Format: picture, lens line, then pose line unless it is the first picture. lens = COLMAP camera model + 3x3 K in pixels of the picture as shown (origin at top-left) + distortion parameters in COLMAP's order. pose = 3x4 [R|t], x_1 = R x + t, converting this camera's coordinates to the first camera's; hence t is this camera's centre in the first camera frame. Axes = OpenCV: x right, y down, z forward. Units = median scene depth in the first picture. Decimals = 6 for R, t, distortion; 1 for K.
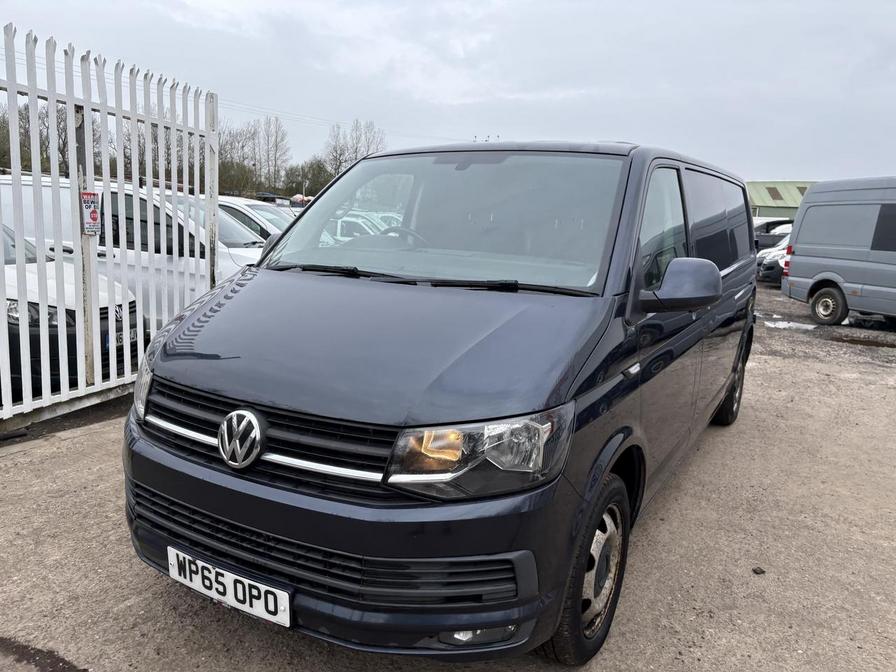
lens RADIAL K [[683.6, 0, 443.2], [0, 683.6, 335.1], [0, 0, 1]] dist [0.024148, -0.009673]
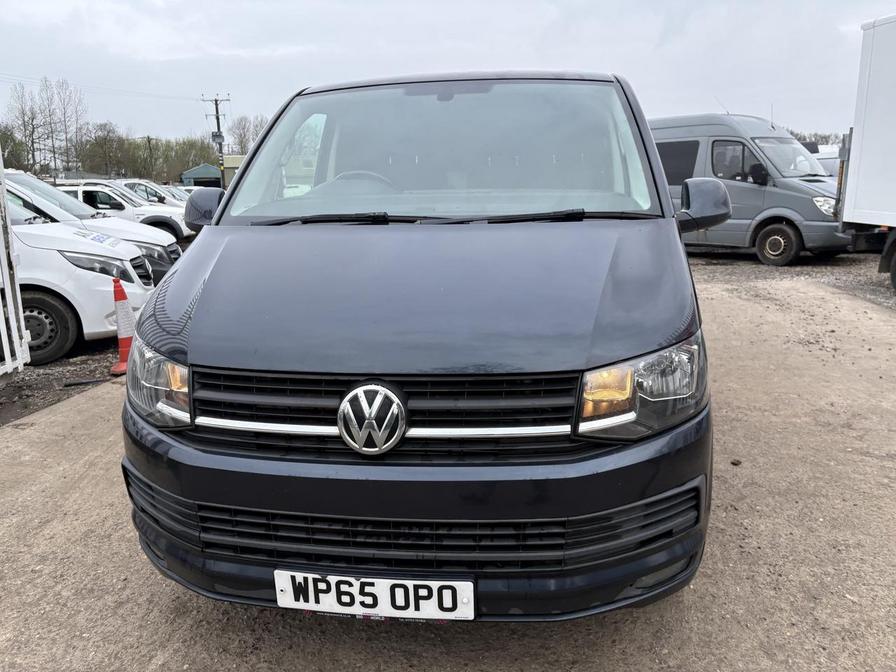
lens RADIAL K [[683.6, 0, 447.8], [0, 683.6, 331.8], [0, 0, 1]] dist [0.024148, -0.009673]
pose [[0.926568, -0.136110, 0.350636, -0.485320], [0.118316, 0.990377, 0.071793, -0.001886], [-0.357034, -0.025035, 0.933756, 0.199326]]
